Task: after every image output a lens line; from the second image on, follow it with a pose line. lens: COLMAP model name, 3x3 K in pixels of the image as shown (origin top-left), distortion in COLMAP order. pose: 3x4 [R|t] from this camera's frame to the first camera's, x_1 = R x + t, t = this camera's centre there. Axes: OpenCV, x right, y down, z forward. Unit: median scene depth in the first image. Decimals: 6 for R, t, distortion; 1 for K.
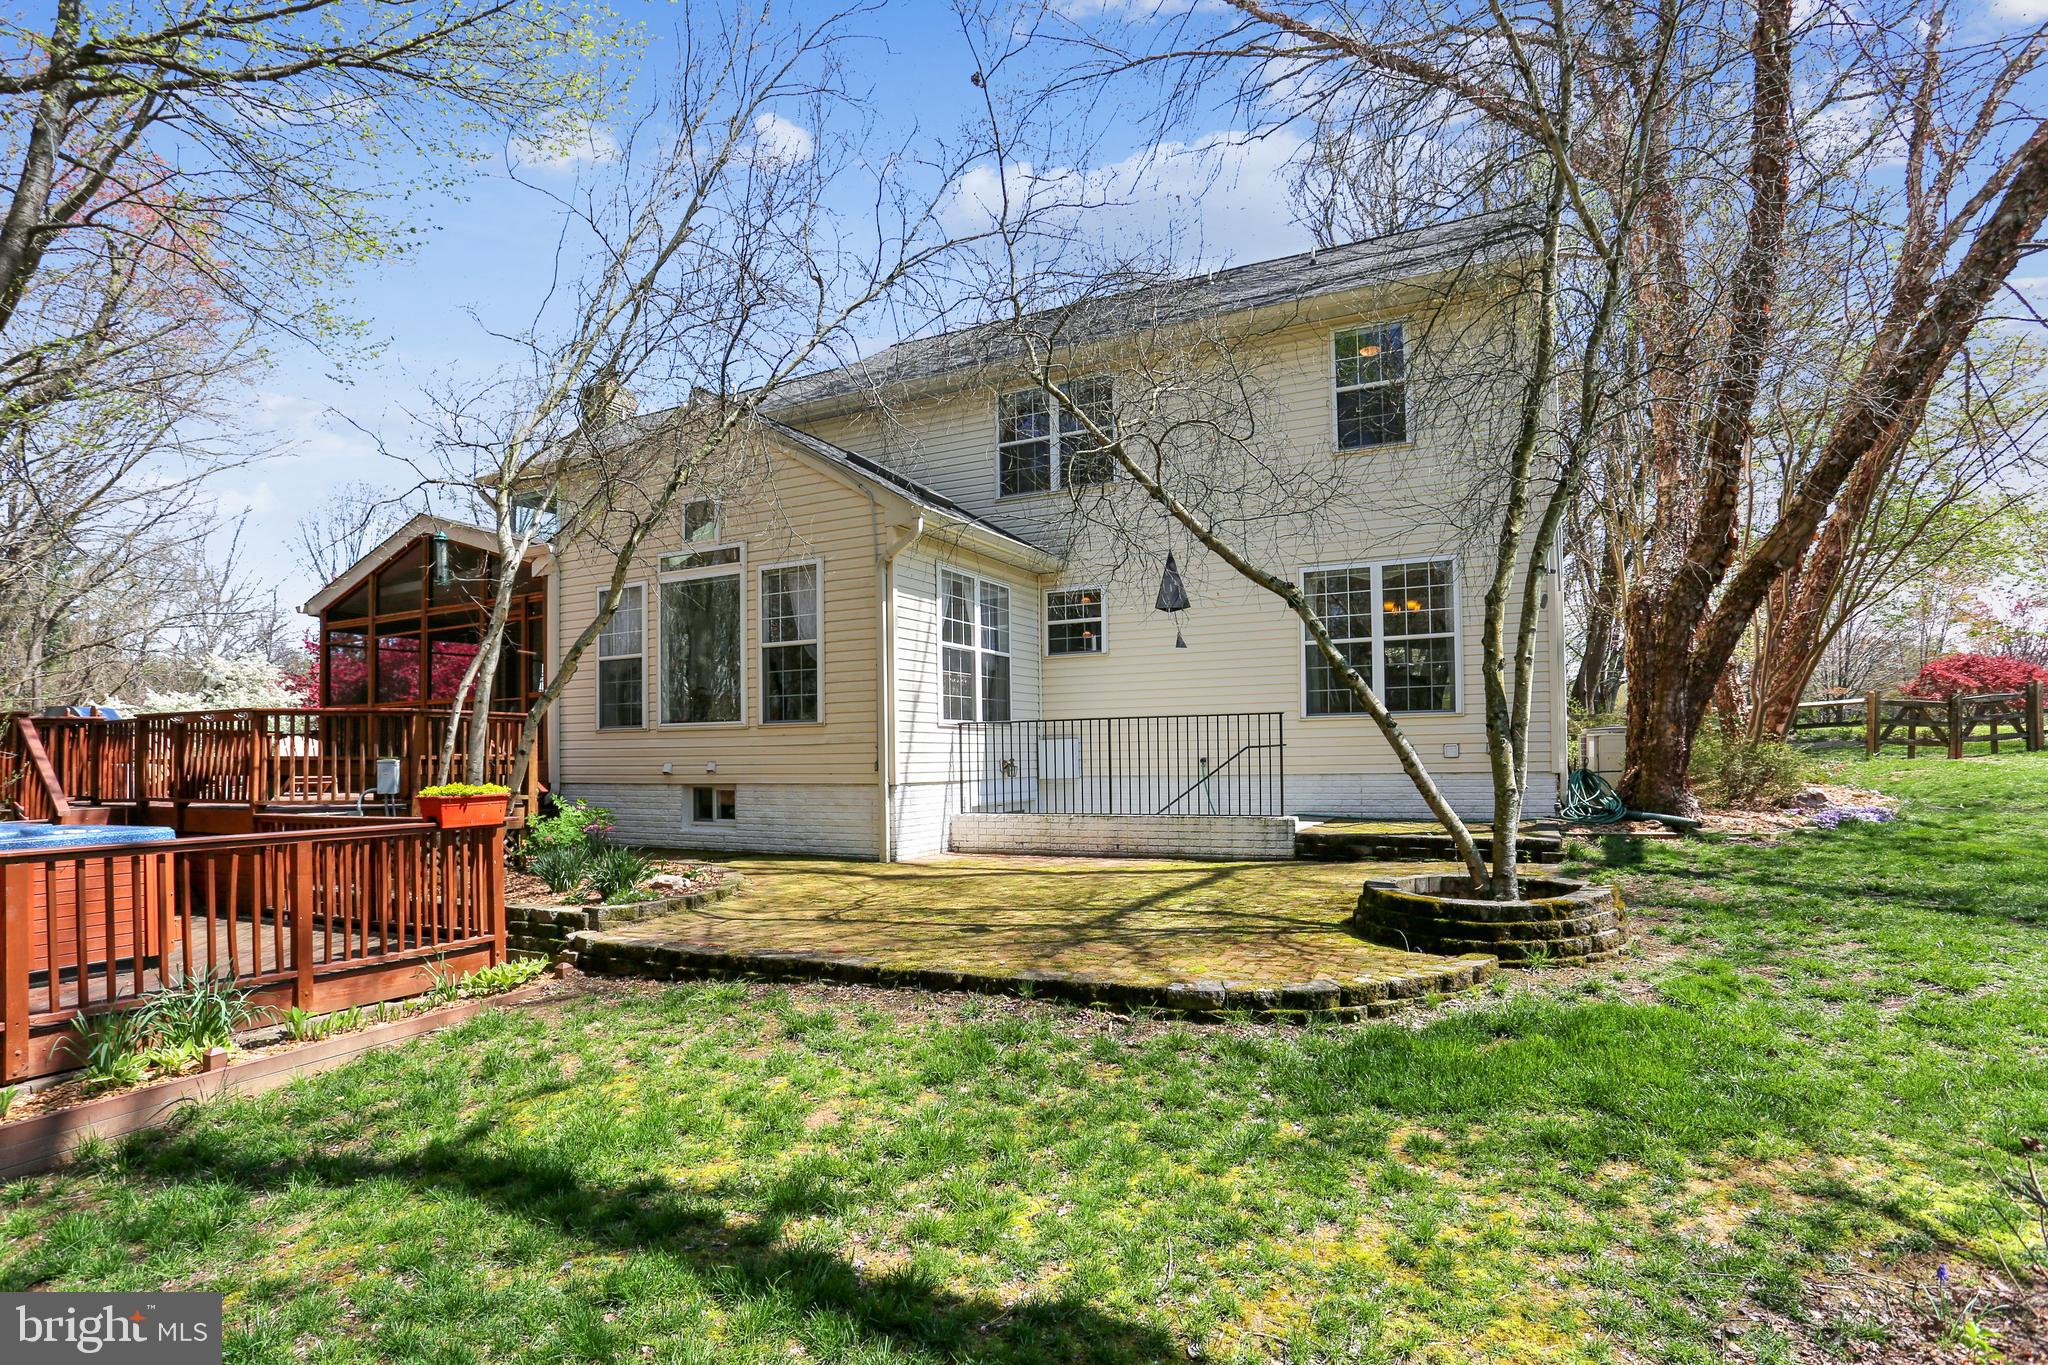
lens RADIAL K [[980.9, 0, 1000.9], [0, 980.9, 687.1], [0, 0, 1]] dist [-0.005694, -0.000472]
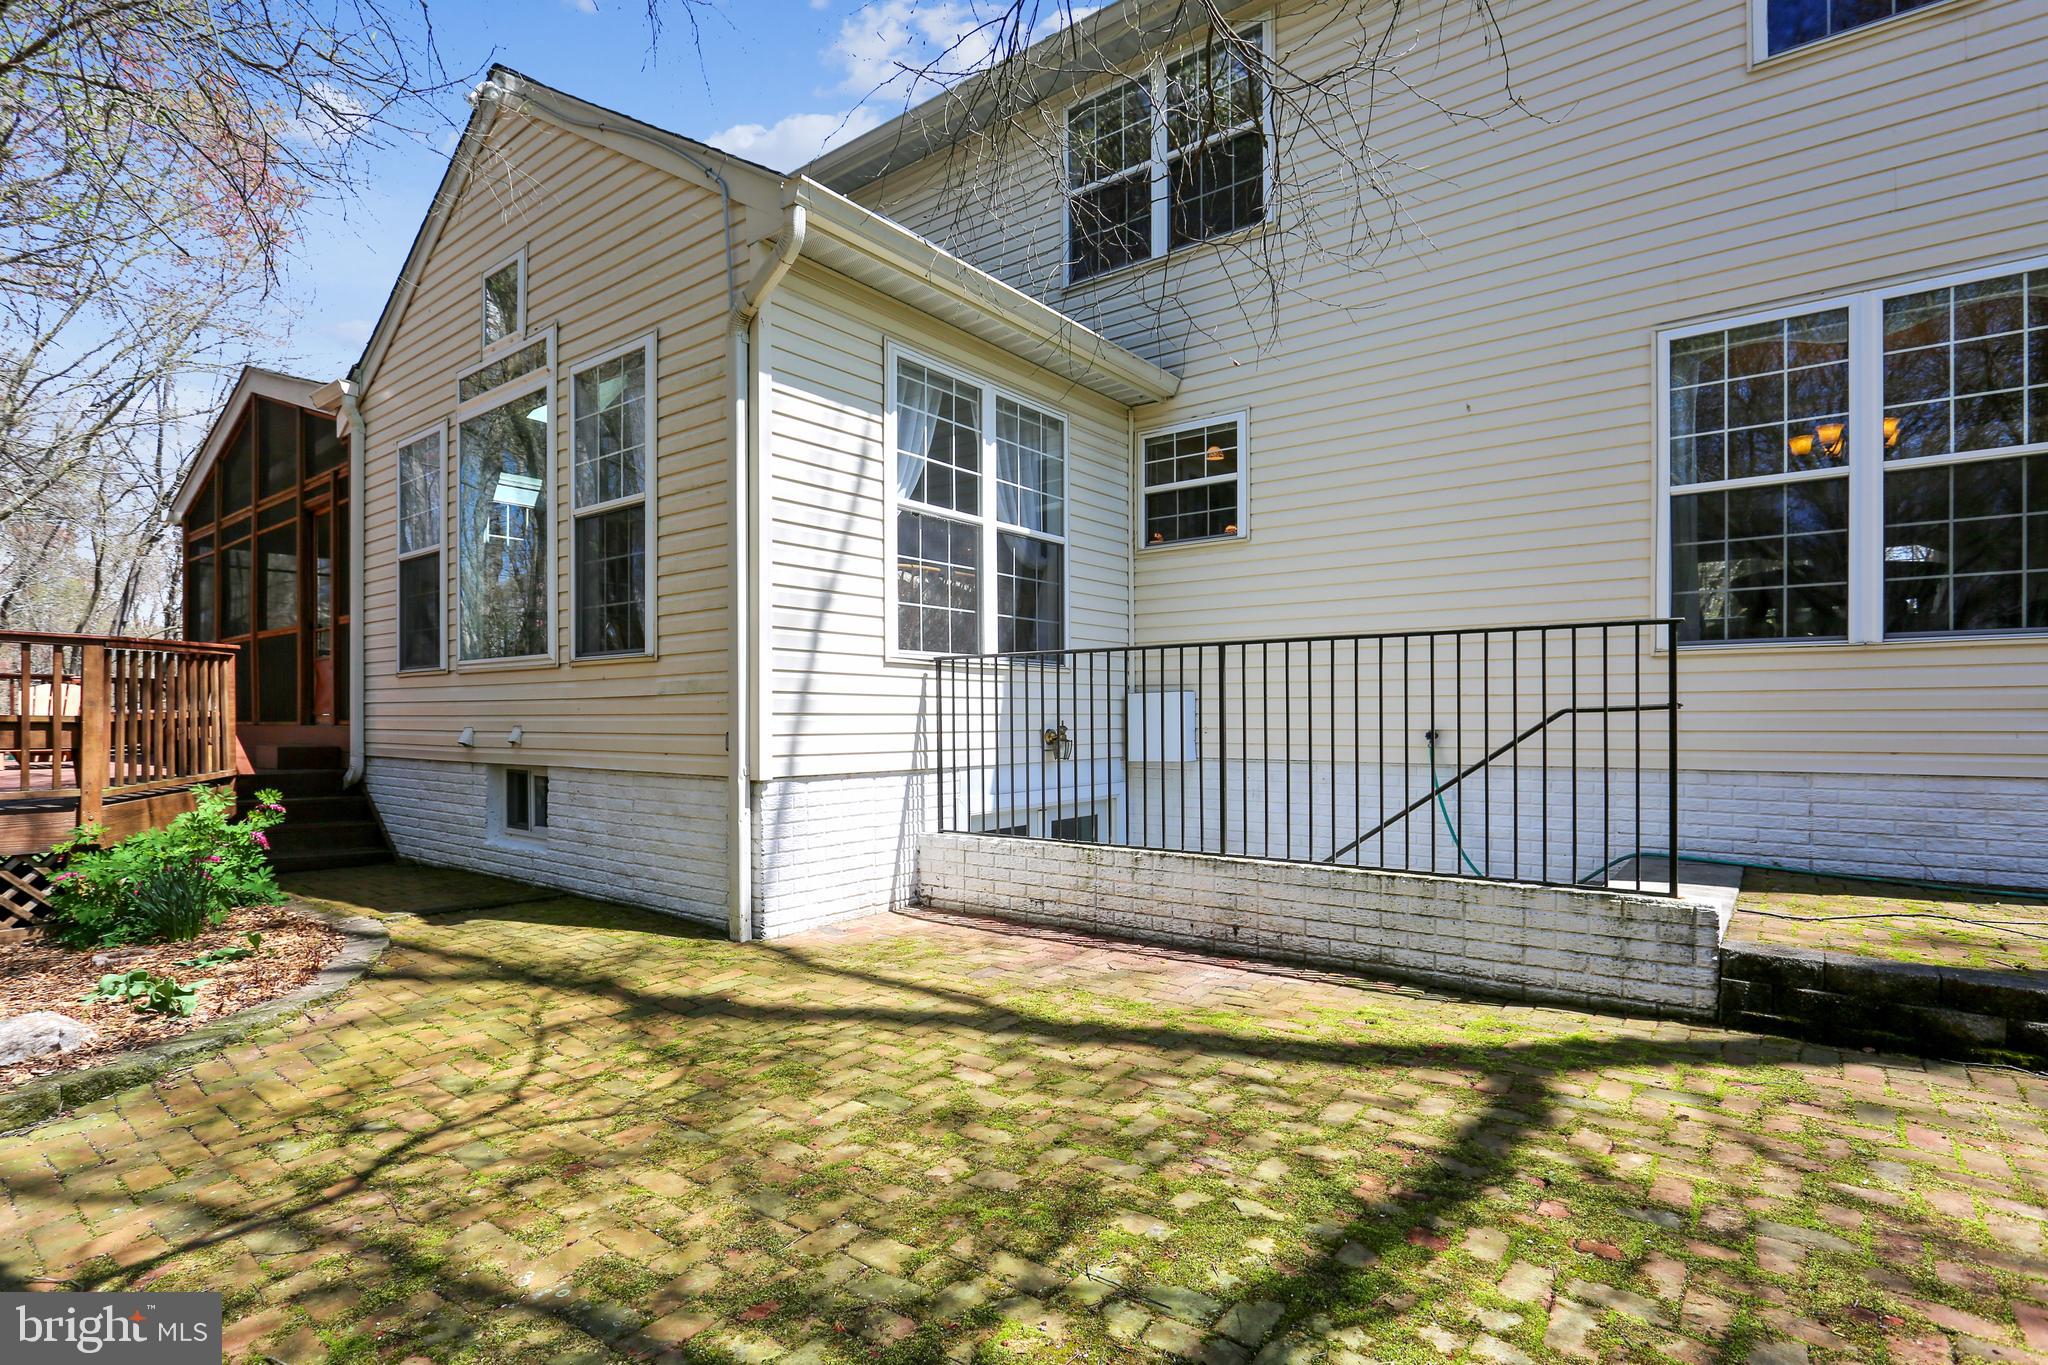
lens RADIAL K [[980.9, 0, 1000.9], [0, 980.9, 687.1], [0, 0, 1]] dist [-0.005694, -0.000472]
pose [[0.981537, 0.004546, -0.191216, 0.089706], [0.003713, 0.999076, 0.042813, 0.029985], [0.191234, -0.042733, 0.980614, 0.495897]]
